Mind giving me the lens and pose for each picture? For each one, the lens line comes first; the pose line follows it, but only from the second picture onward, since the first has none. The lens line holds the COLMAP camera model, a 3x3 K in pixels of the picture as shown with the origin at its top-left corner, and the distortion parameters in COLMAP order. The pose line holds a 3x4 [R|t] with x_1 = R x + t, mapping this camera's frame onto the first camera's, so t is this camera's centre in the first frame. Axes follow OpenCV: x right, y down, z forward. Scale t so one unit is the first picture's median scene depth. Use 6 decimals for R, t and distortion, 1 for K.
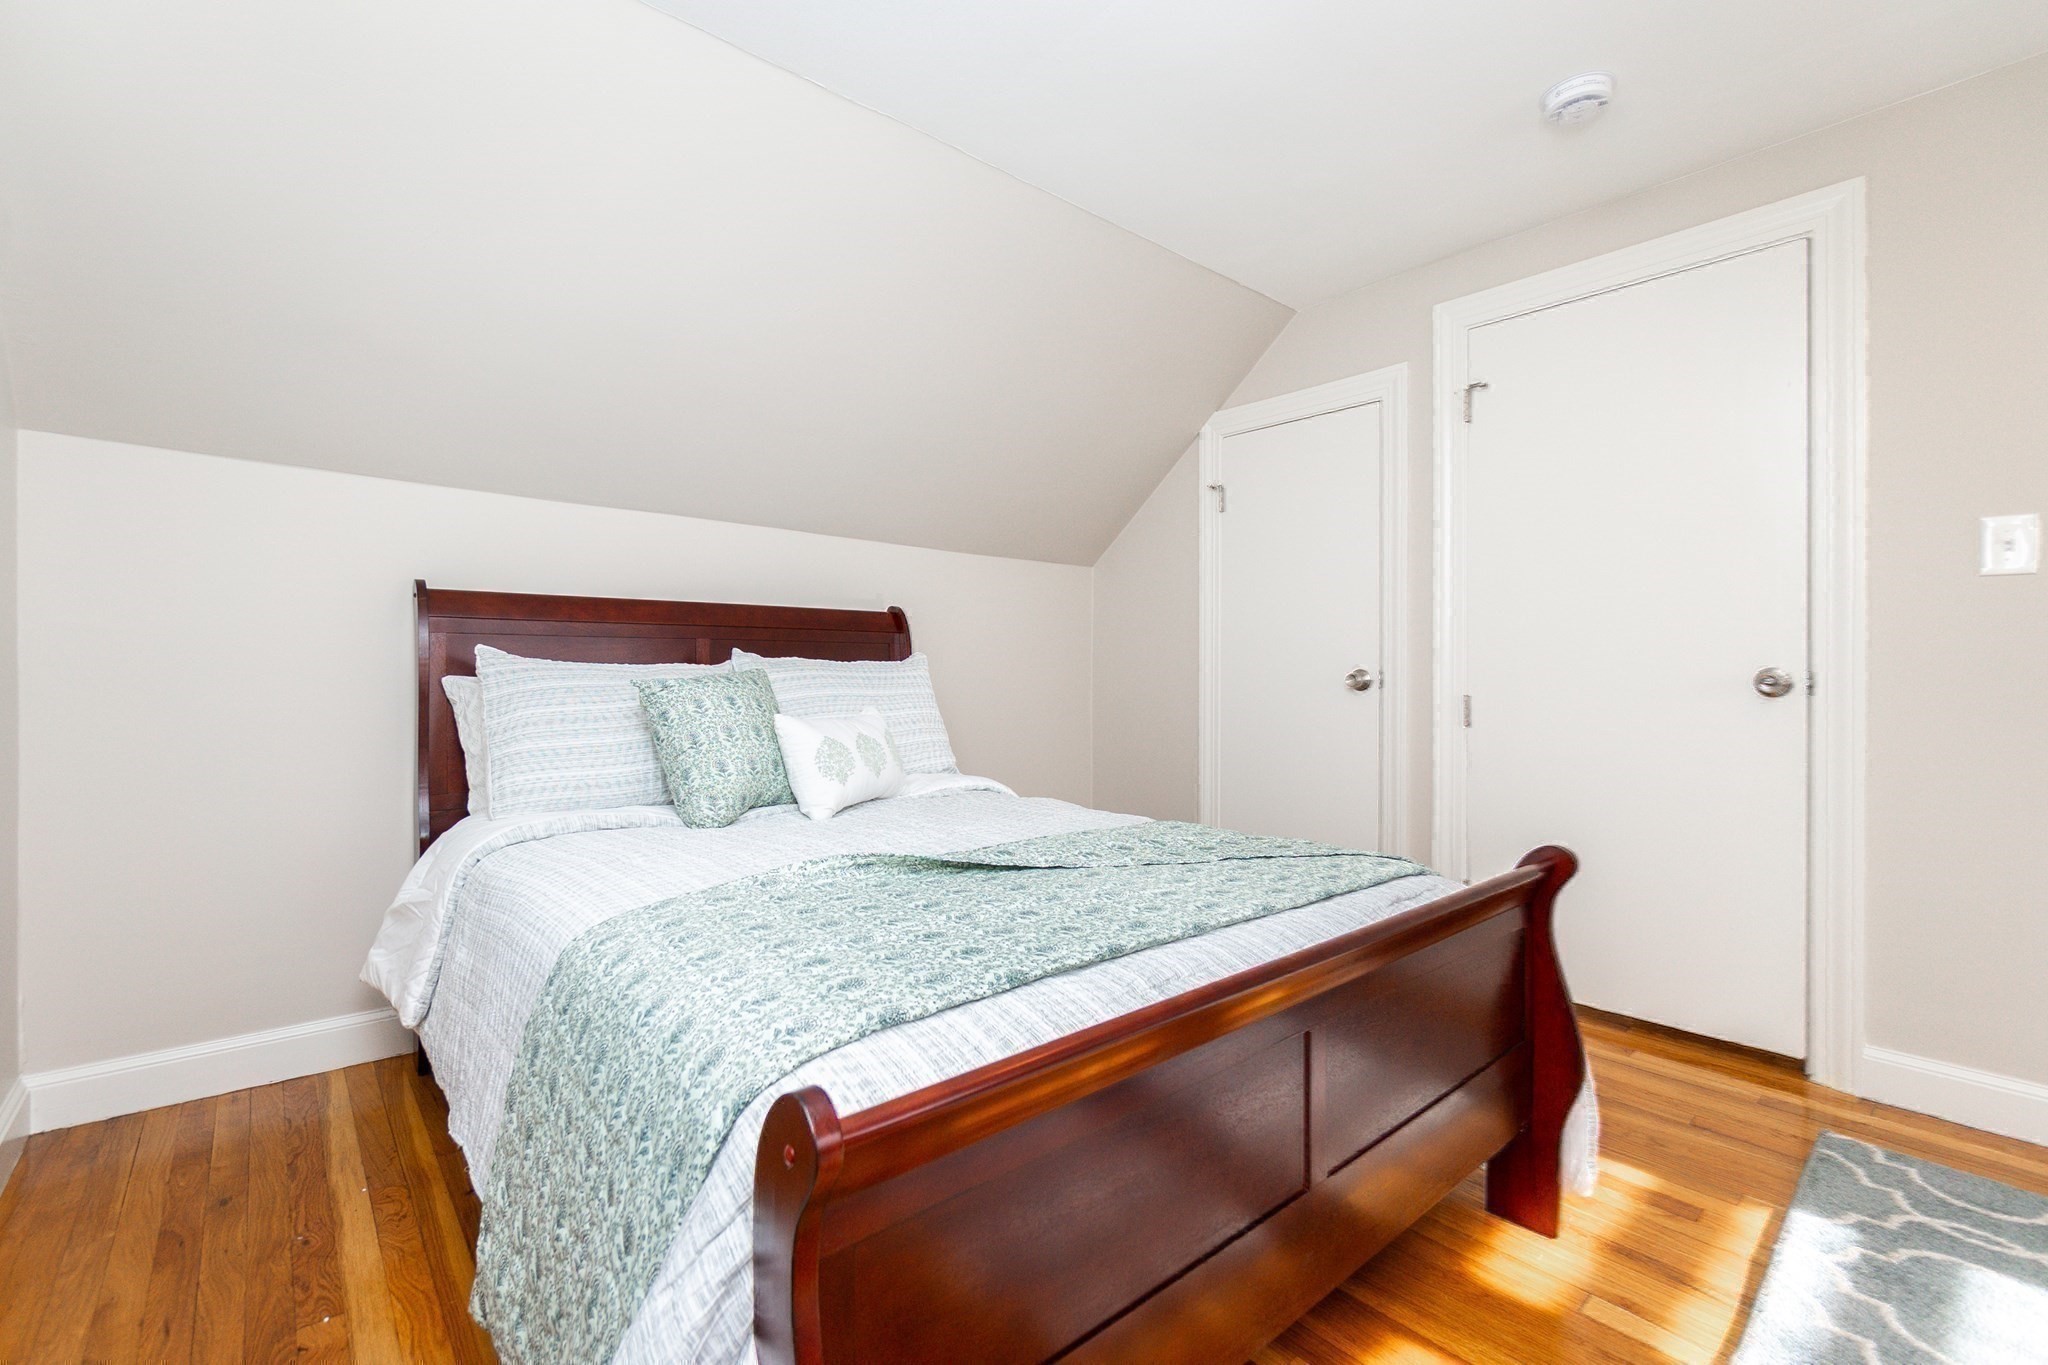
lens RADIAL K [[888.5, 0, 1030.2], [0, 888.5, 672.1], [0, 0, 1]] dist [-0.003040, 0.000696]
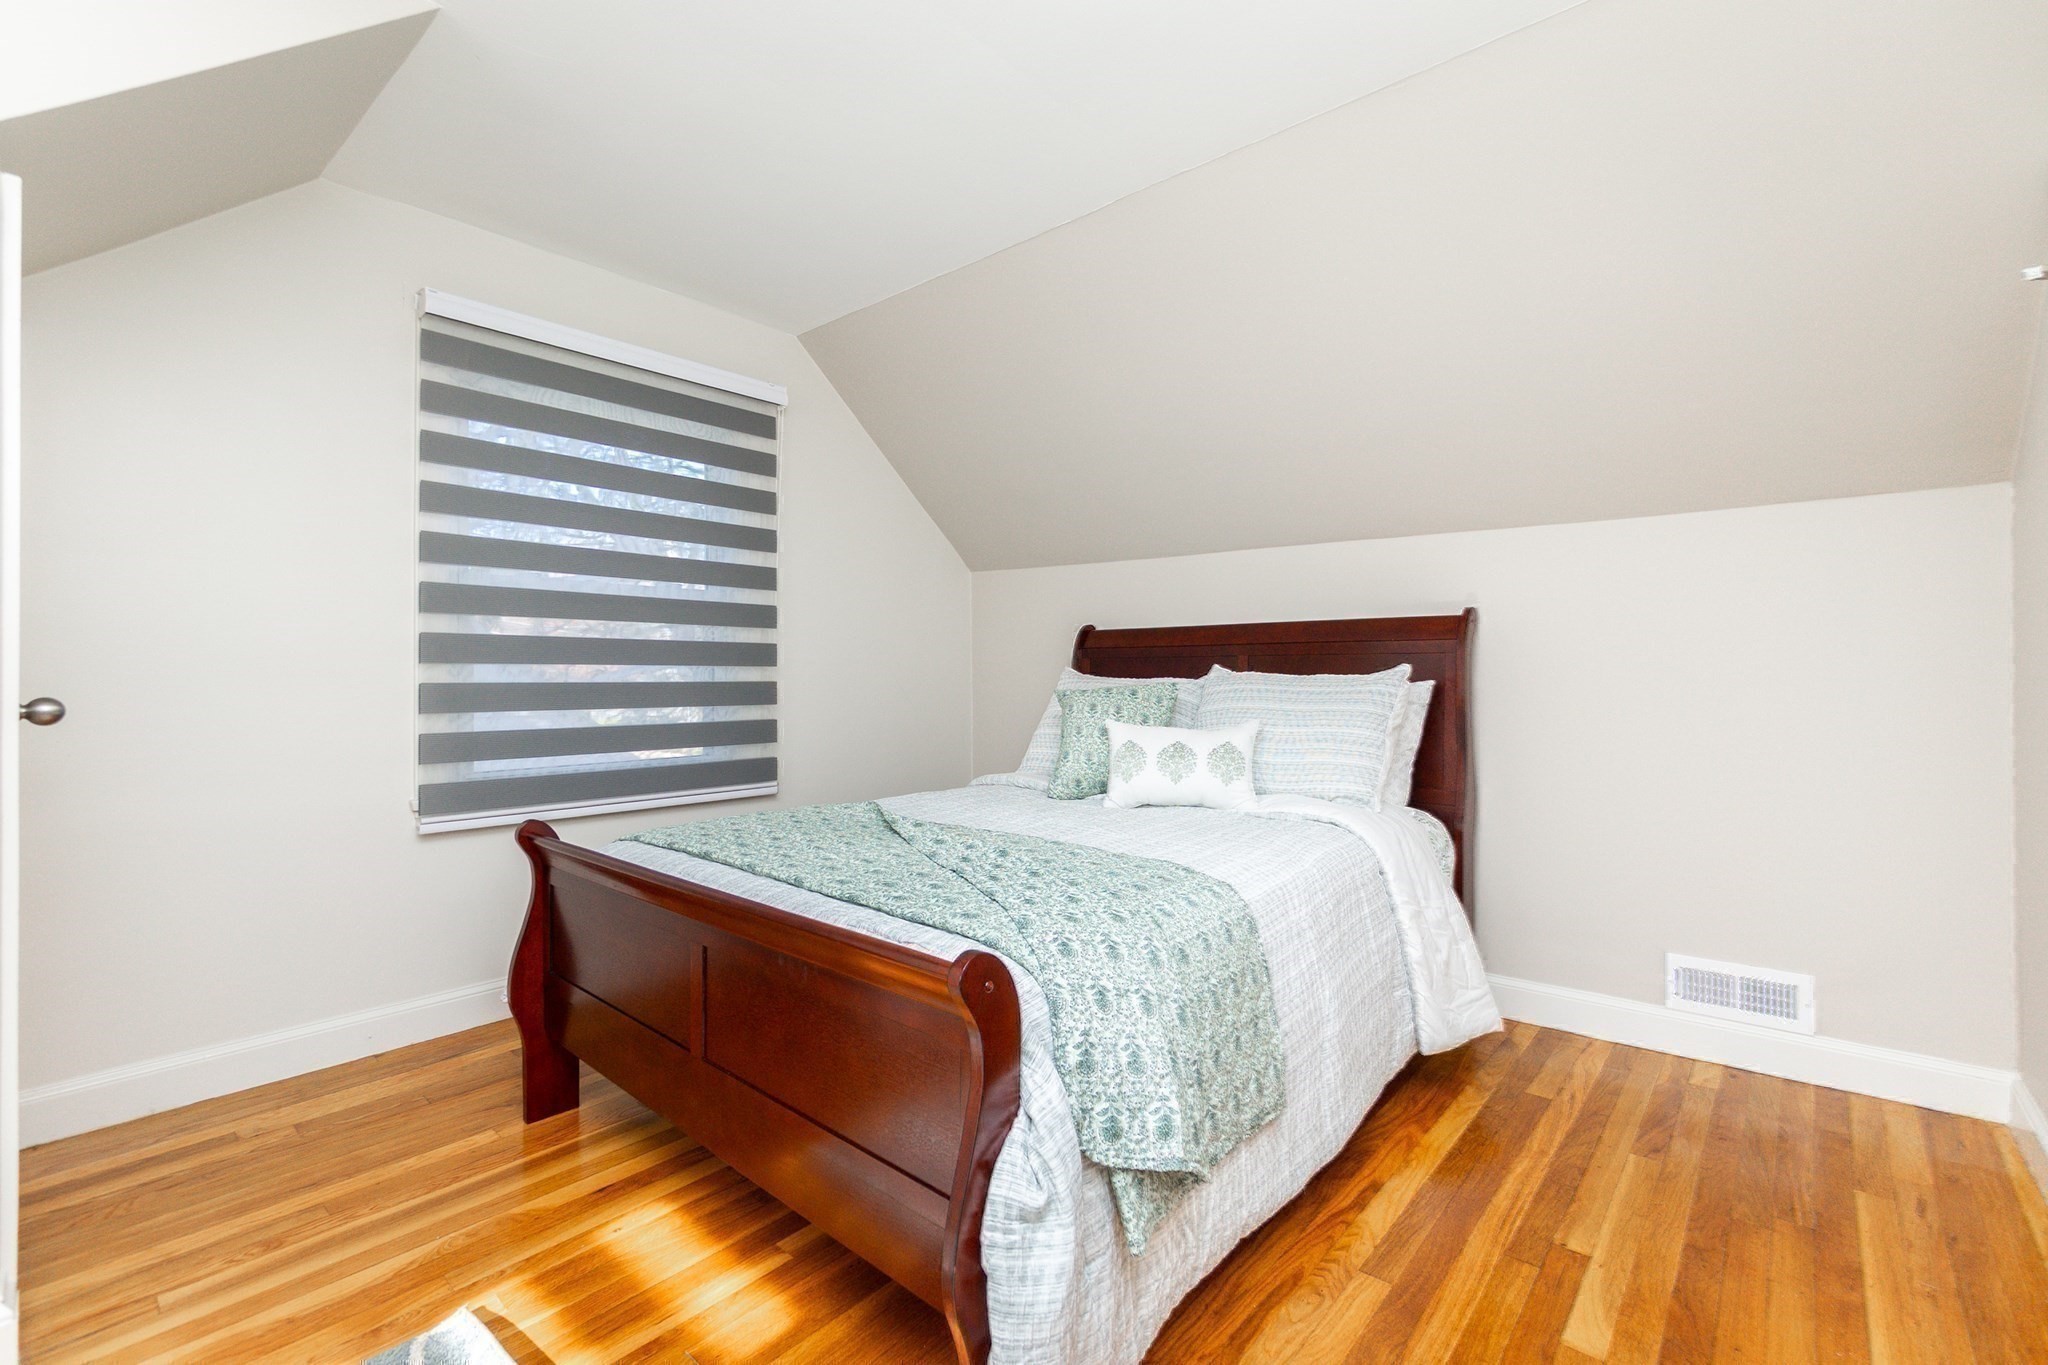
lens RADIAL K [[888.5, 0, 1029.2], [0, 888.5, 672.6], [0, 0, 1]] dist [-0.003040, 0.000696]
pose [[0.127175, 0.010436, -0.991825, 0.845542], [-0.017430, 0.999814, 0.008286, -0.022164], [0.991727, 0.016234, 0.127333, 0.634766]]
